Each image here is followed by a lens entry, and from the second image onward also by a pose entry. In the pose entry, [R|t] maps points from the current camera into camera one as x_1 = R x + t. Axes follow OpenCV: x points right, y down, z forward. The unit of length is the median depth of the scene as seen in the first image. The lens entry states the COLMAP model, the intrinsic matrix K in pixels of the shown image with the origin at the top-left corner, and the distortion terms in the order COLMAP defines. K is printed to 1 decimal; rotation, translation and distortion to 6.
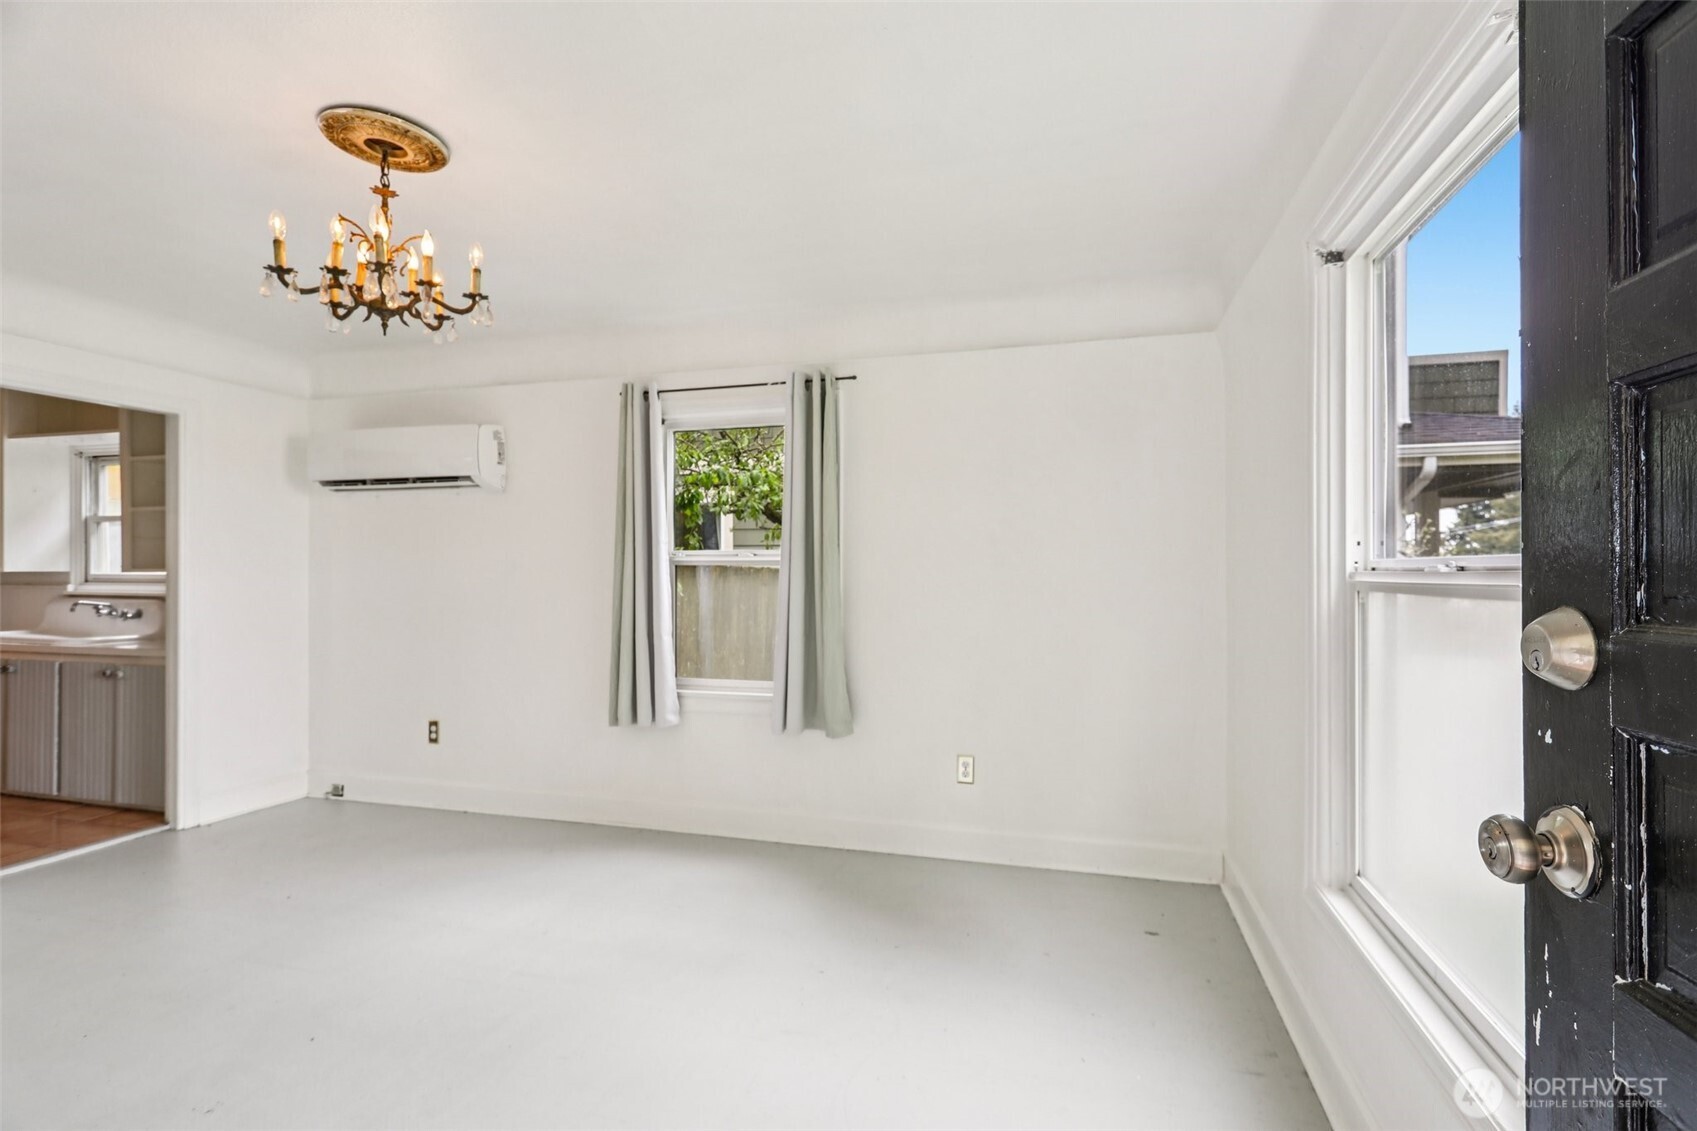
lens RADIAL K [[800.2, 0, 851.9], [0, 800.2, 568.1], [0, 0, 1]] dist [-0.001166, 0.001164]
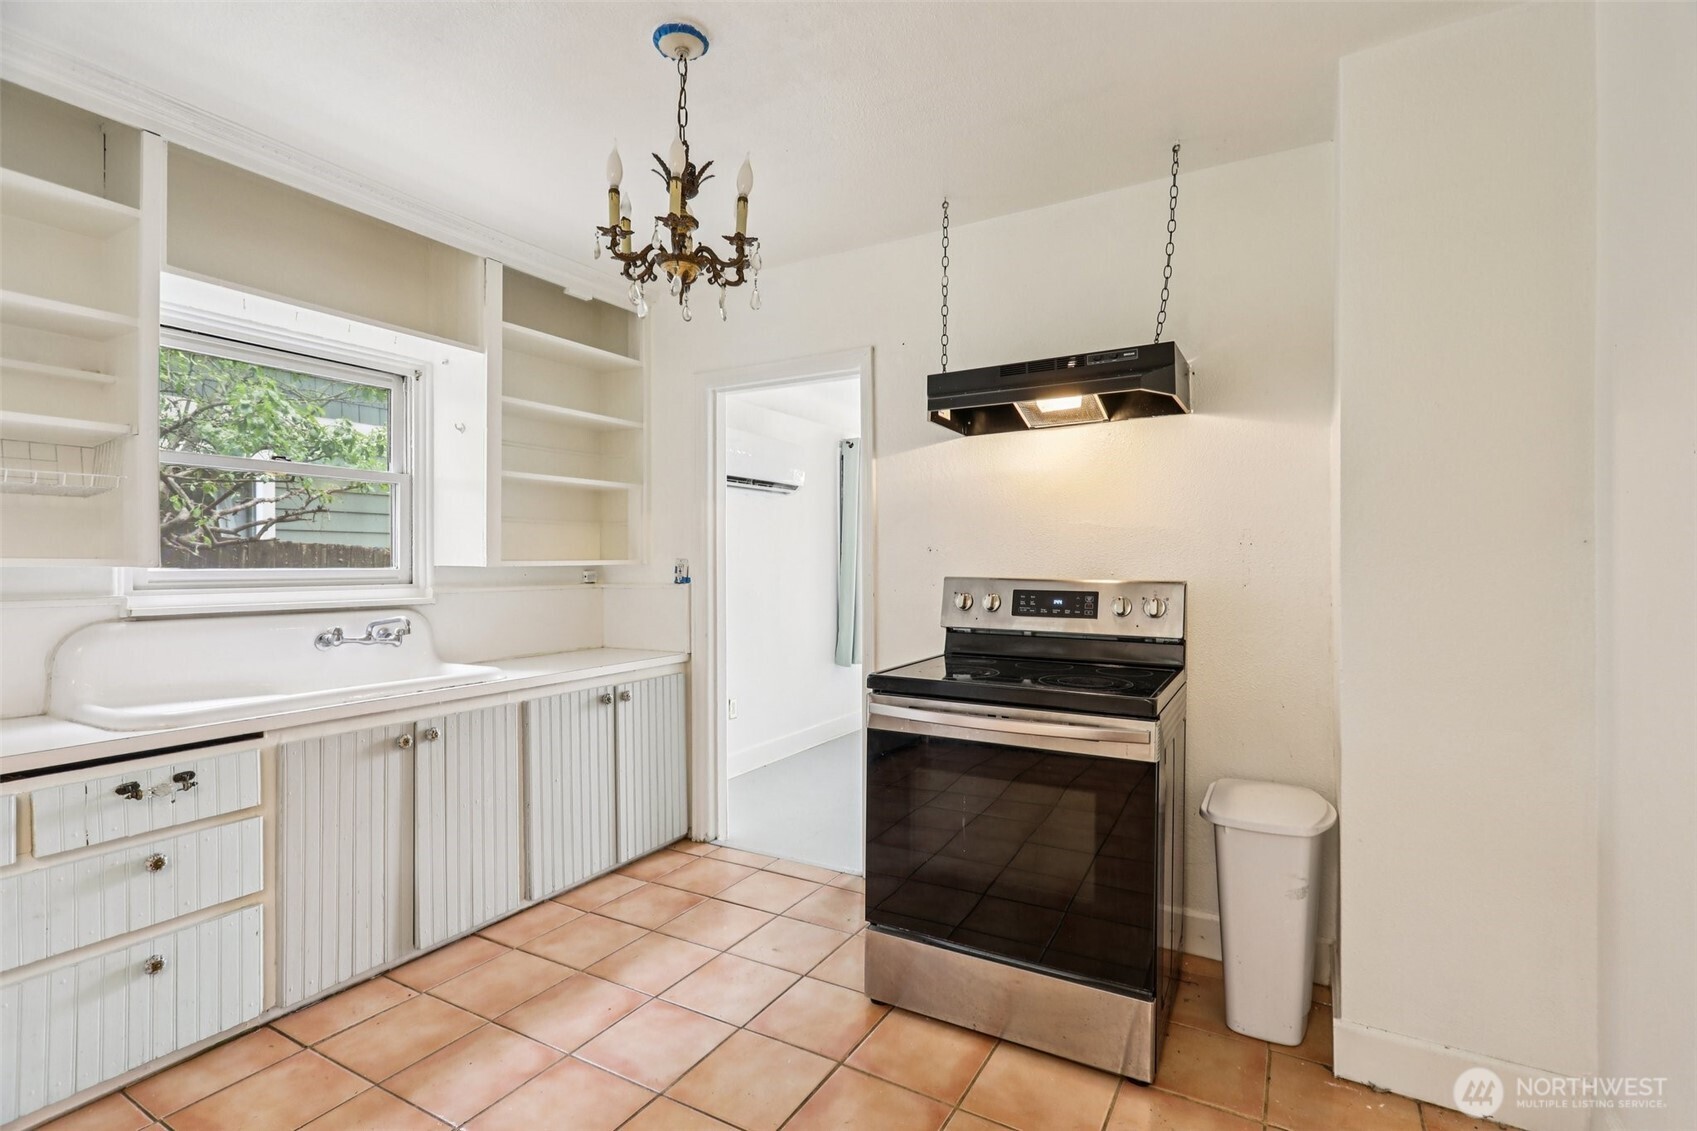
lens RADIAL K [[800.2, 0, 849.3], [0, 800.2, 564.1], [0, 0, 1]] dist [-0.001166, 0.001164]
pose [[0.243348, -0.003350, 0.969933, -1.701141], [-0.011442, 0.999915, 0.006324, -0.003691], [-0.969872, -0.012637, 0.243289, 0.631885]]
